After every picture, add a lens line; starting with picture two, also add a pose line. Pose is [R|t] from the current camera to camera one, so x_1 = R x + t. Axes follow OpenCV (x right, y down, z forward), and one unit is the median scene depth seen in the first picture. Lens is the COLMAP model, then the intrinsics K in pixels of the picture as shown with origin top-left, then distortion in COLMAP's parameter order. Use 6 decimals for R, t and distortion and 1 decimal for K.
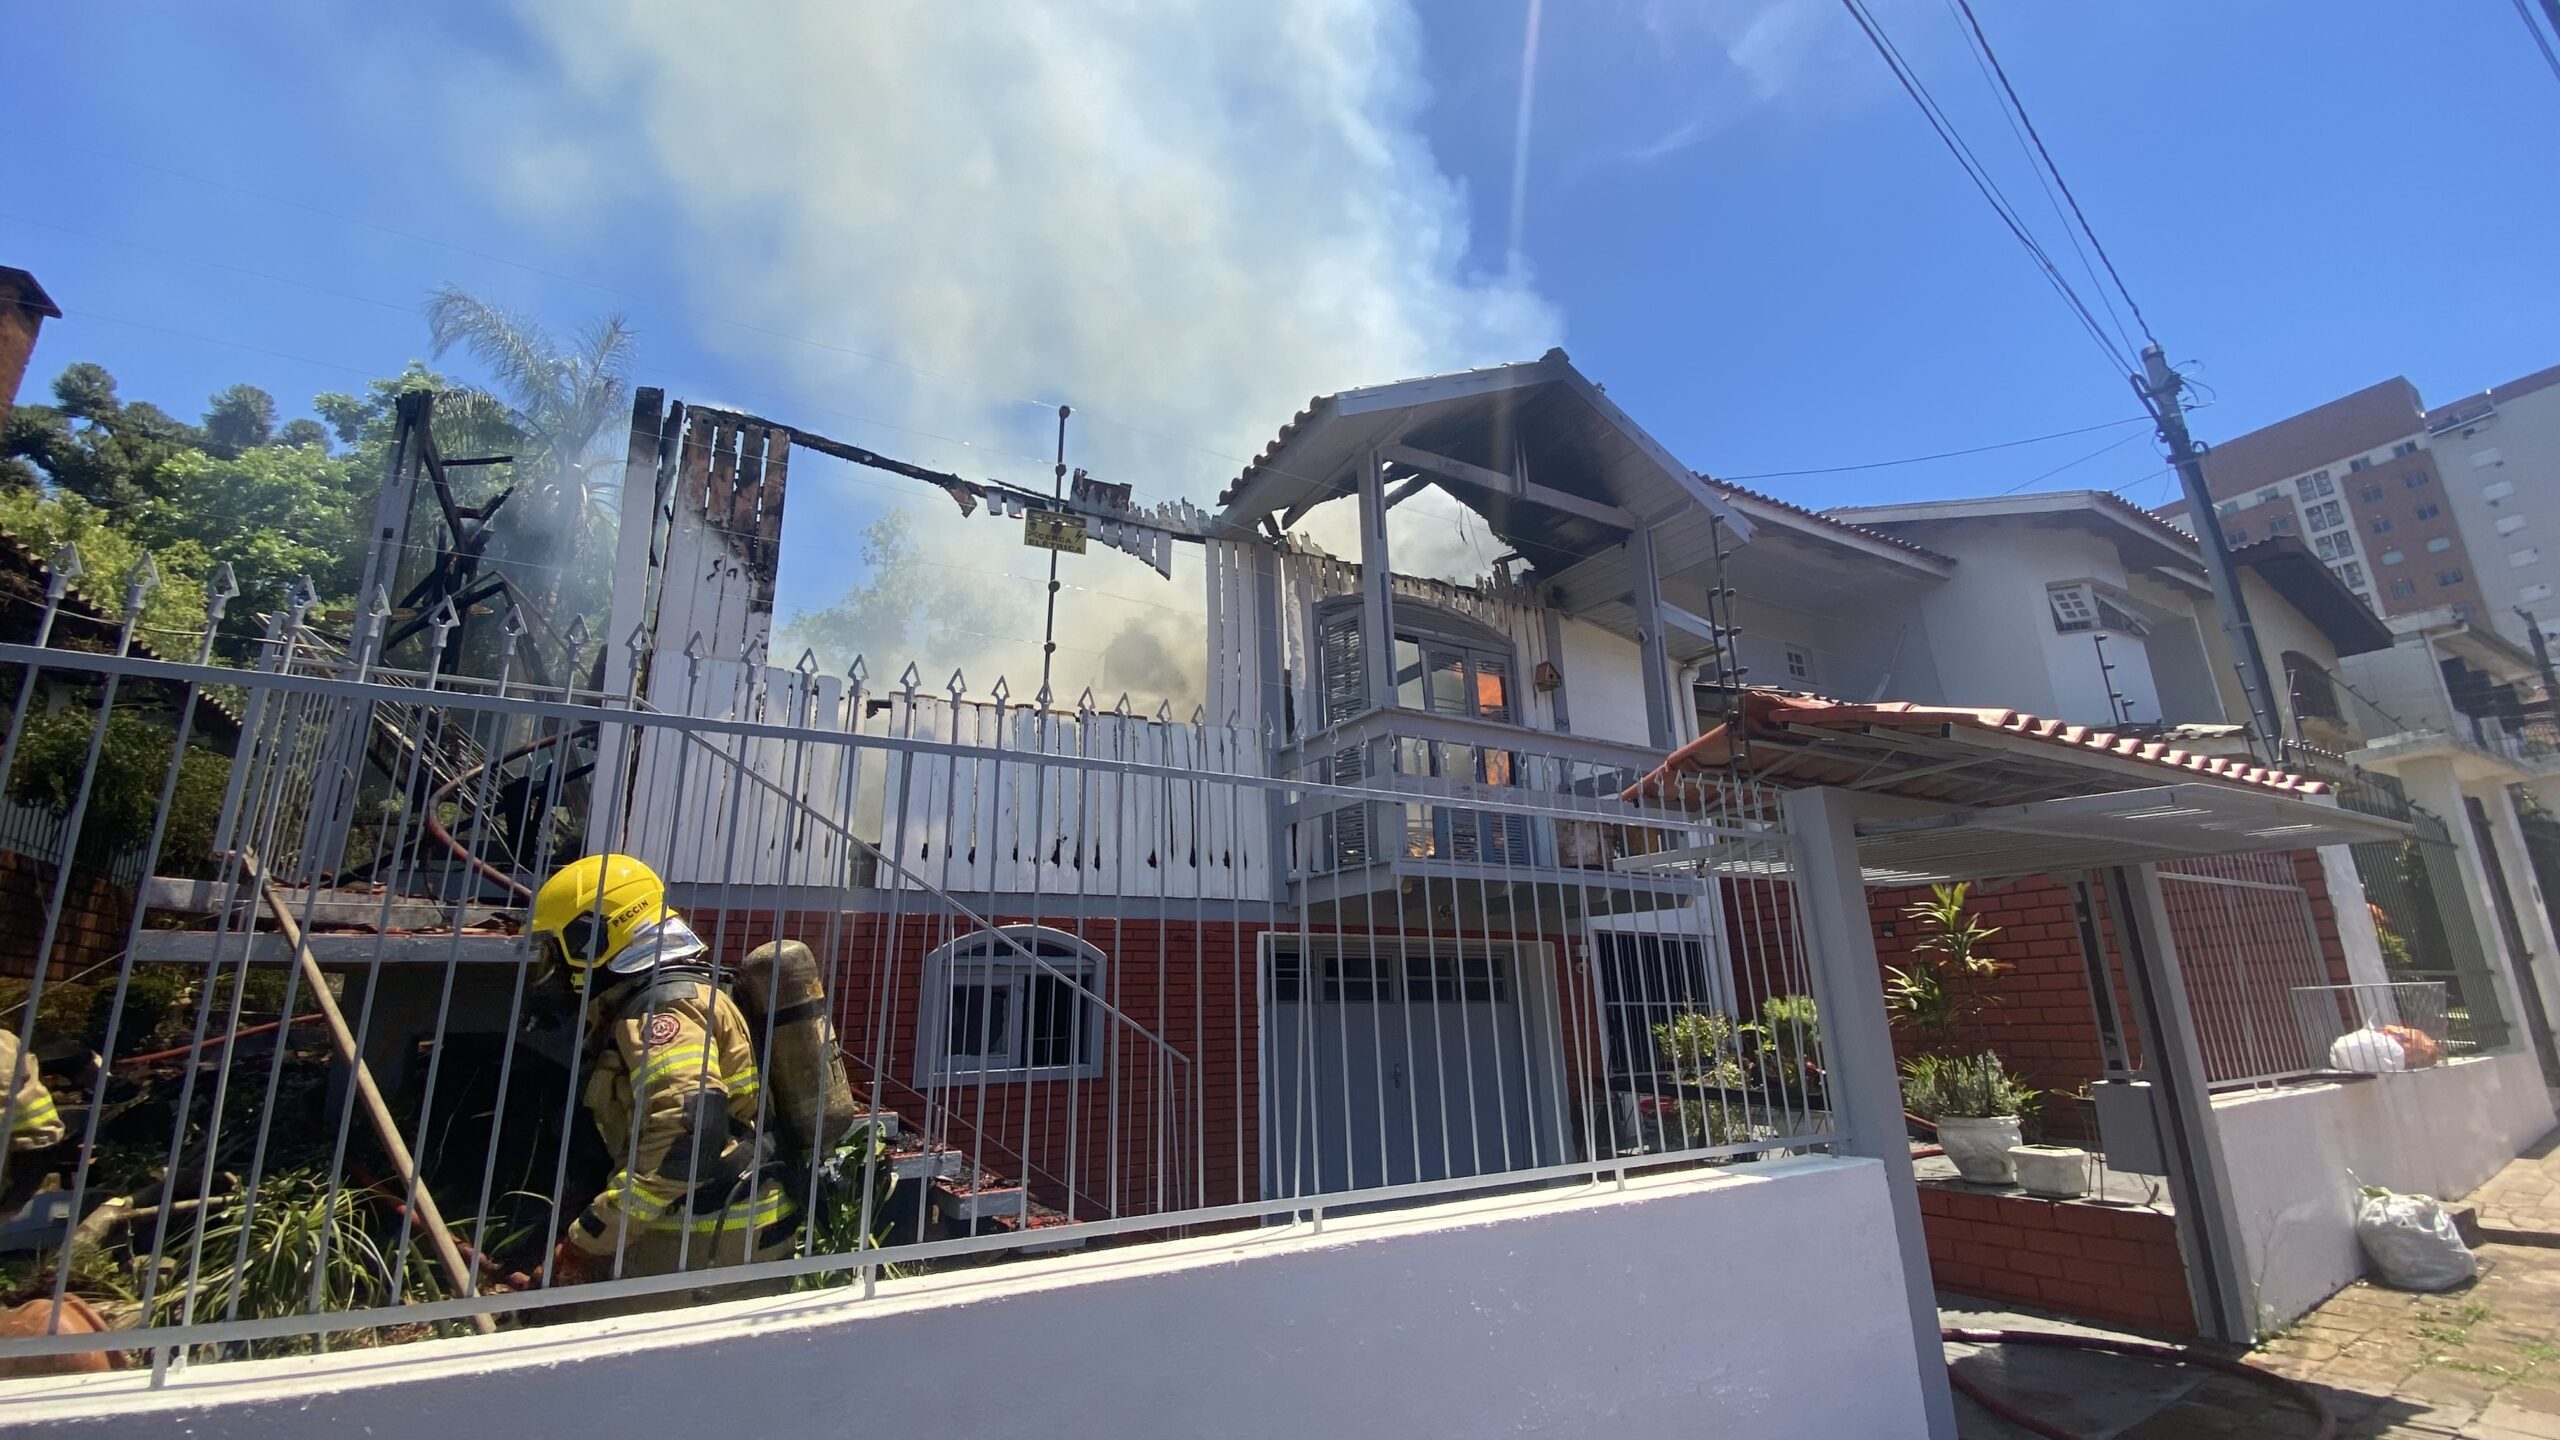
lens RADIAL K [[1037.1, 0, 1280.0], [0, 1037.1, 720.0], [0, 0, 1]] dist [-0.000390, -0.020181]
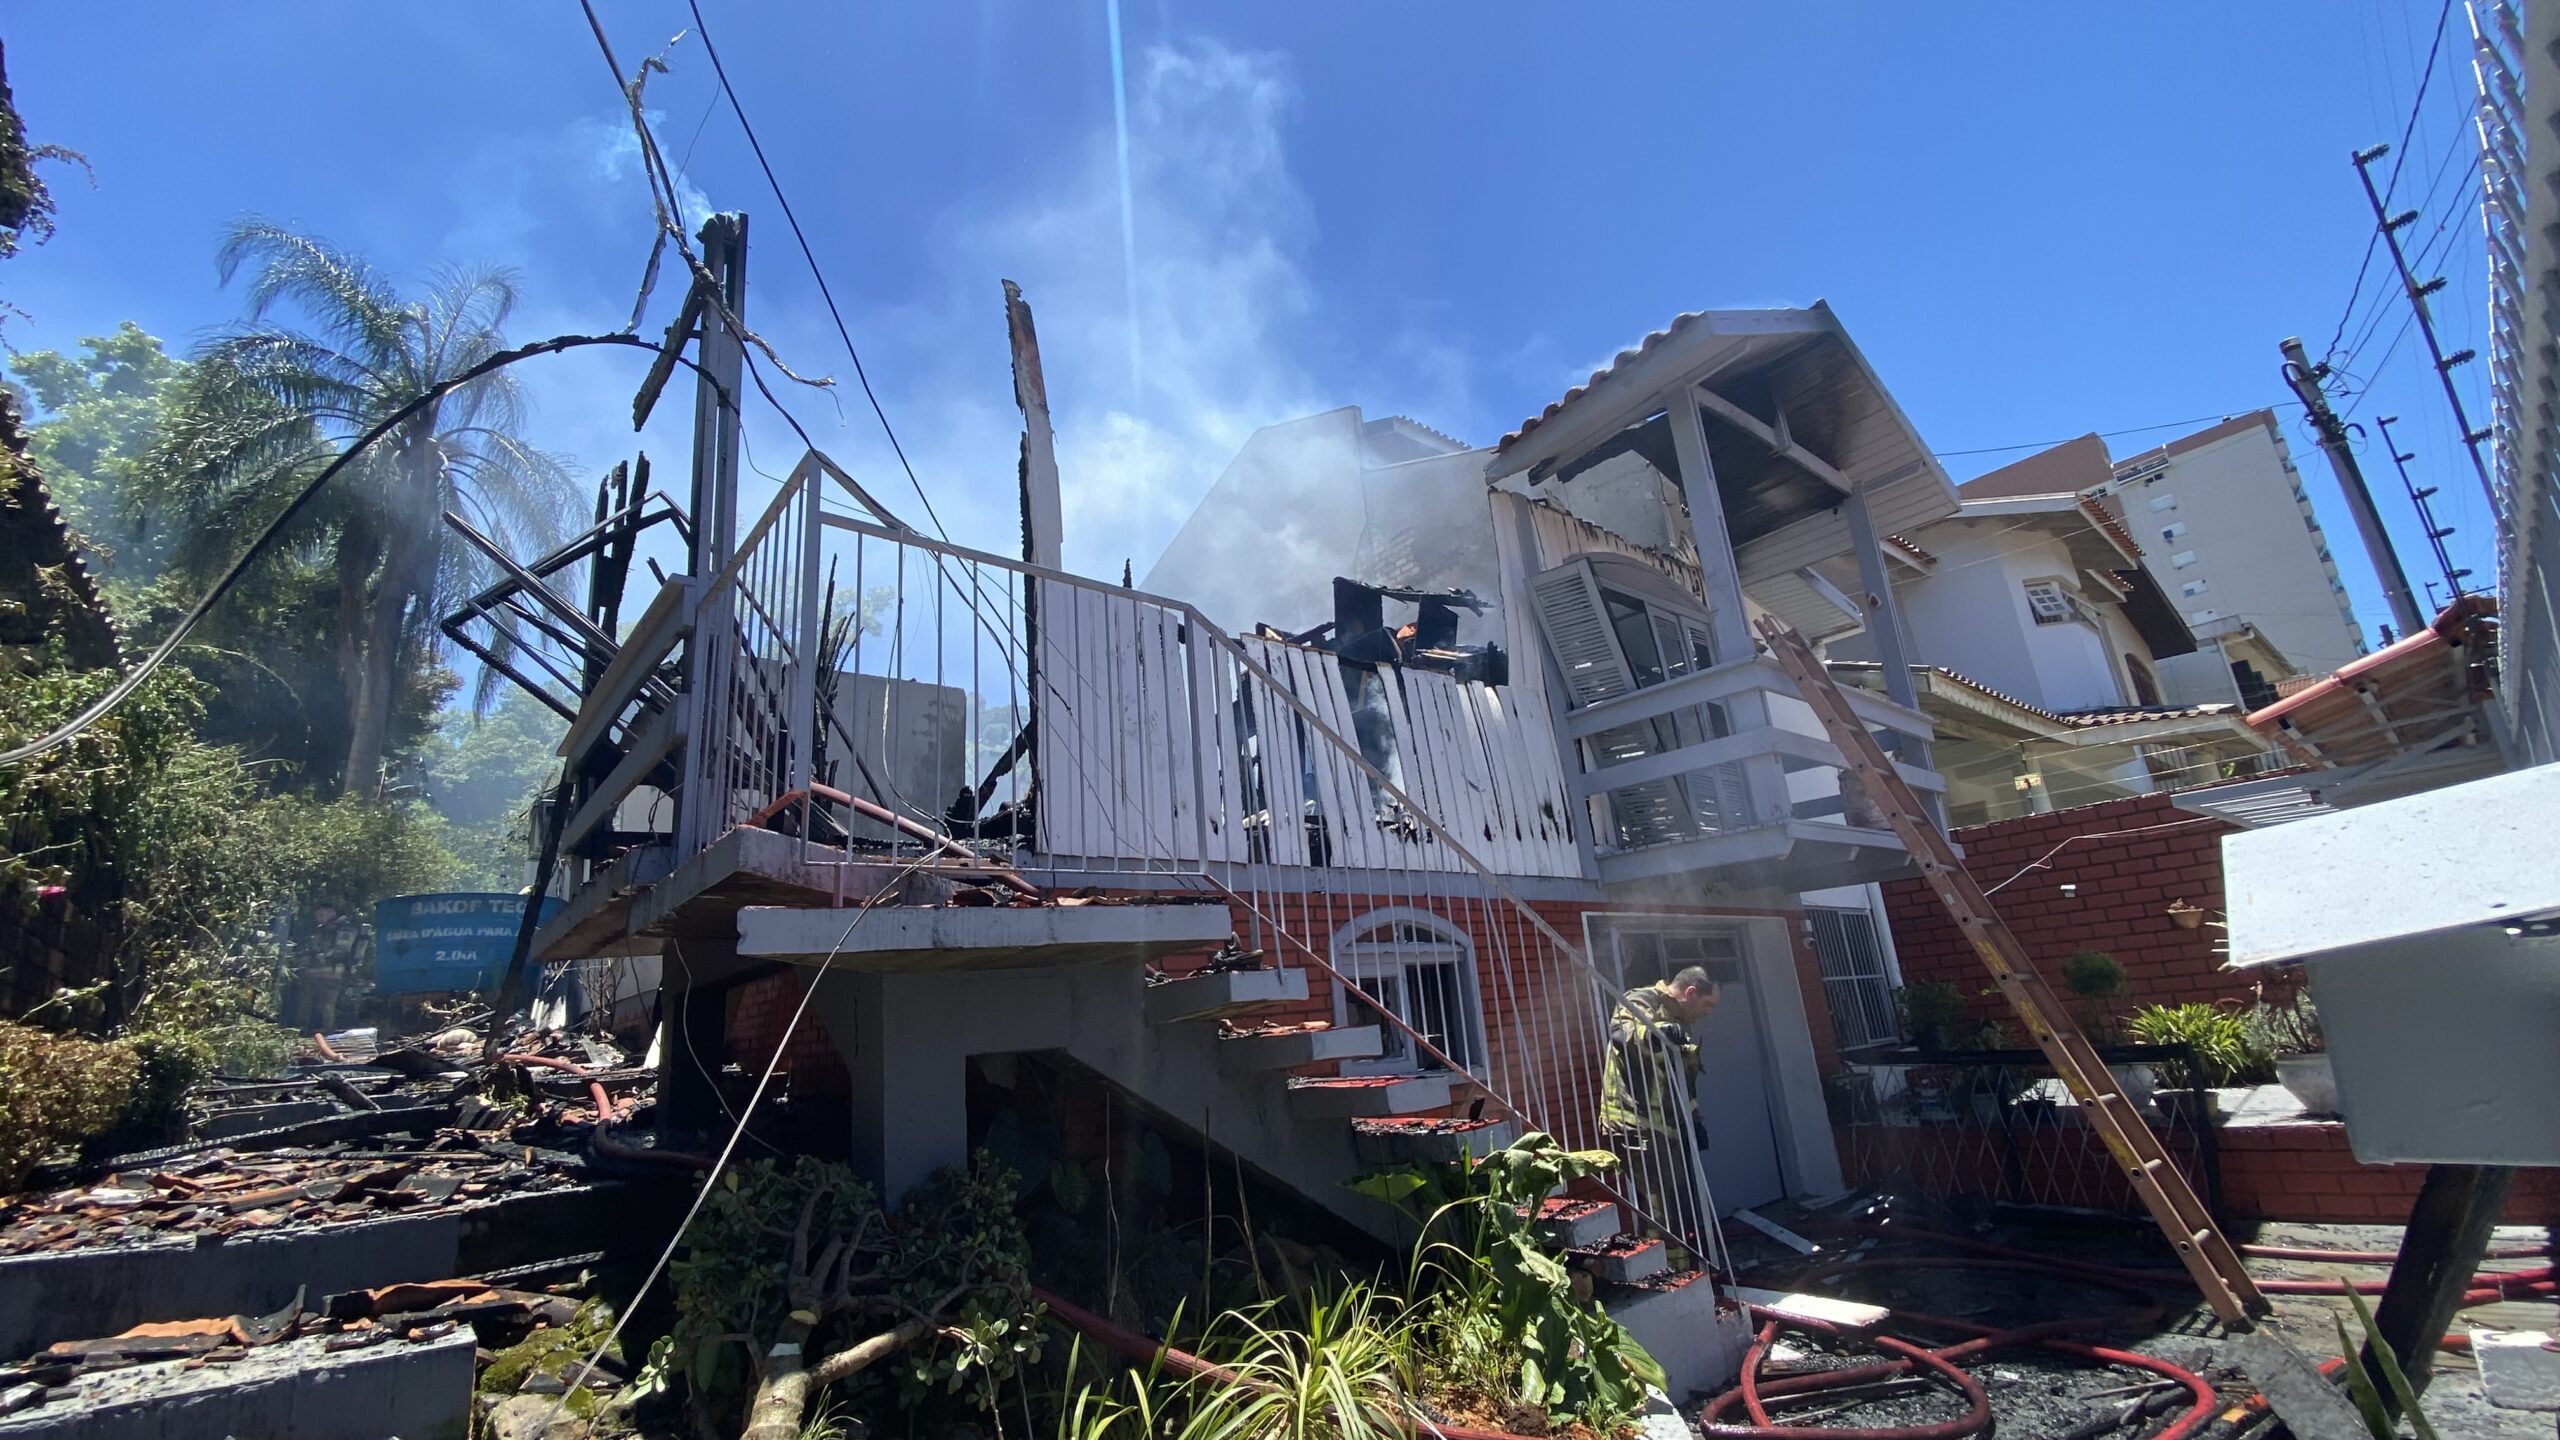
lens RADIAL K [[1037.1, 0, 1280.0], [0, 1037.1, 720.0], [0, 0, 1]] dist [-0.000390, -0.020181]
pose [[0.982152, -0.007058, 0.187956, -0.465810], [0.011033, 0.999737, -0.020111, 0.057226], [-0.187764, 0.021825, 0.981972, 0.168436]]
